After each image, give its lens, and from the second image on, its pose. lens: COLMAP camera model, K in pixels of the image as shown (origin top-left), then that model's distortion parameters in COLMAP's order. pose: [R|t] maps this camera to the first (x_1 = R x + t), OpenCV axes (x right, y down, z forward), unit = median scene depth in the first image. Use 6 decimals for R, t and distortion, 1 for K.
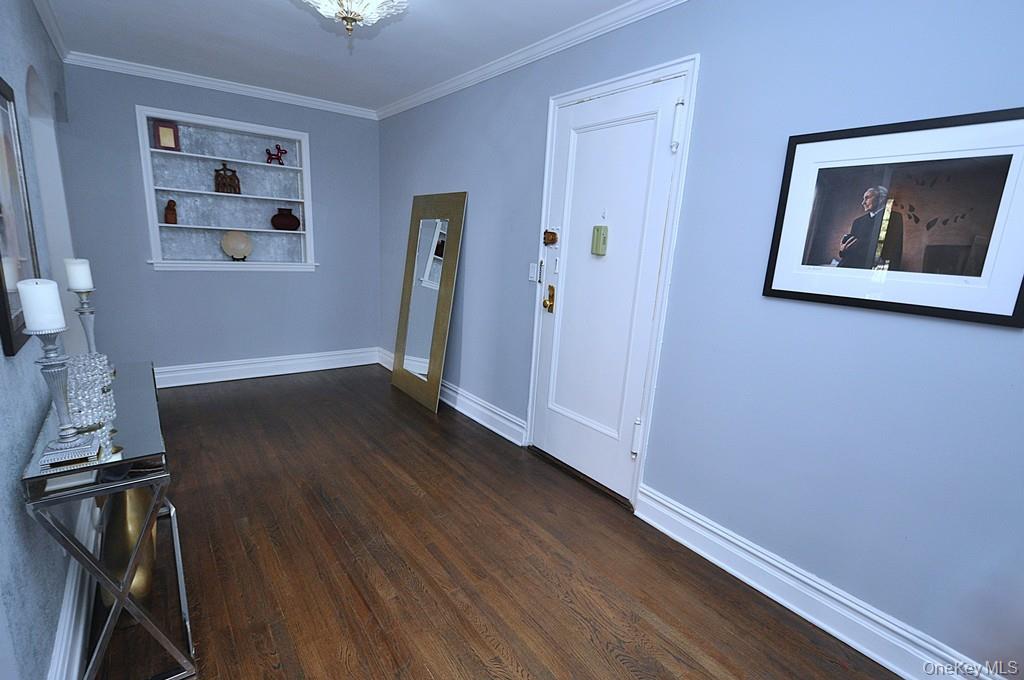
lens RADIAL K [[473.5, 0, 523.1], [0, 473.5, 352.3], [0, 0, 1]] dist [0.003166, -0.000159]
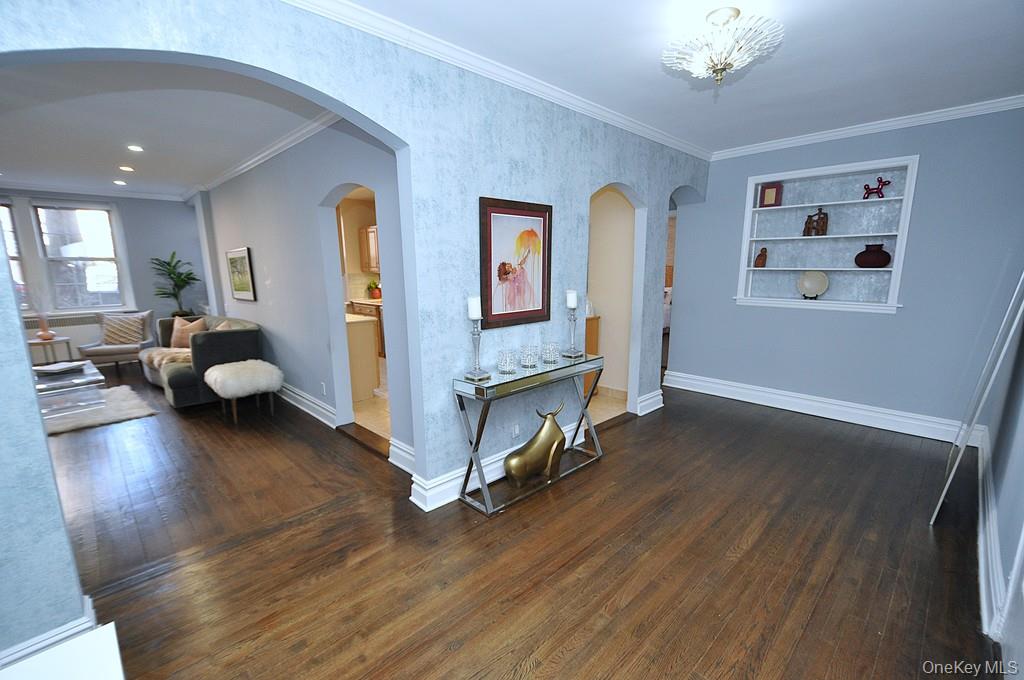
lens RADIAL K [[448.5, 0, 513.6], [0, 448.5, 353.7], [0, 0, 1]] dist [0.001979, -0.000828]
pose [[0.118852, 0.142288, -0.982664, 0.321987], [-0.220096, 0.968833, 0.113665, -0.047504], [0.968211, 0.202771, 0.146465, 0.259545]]
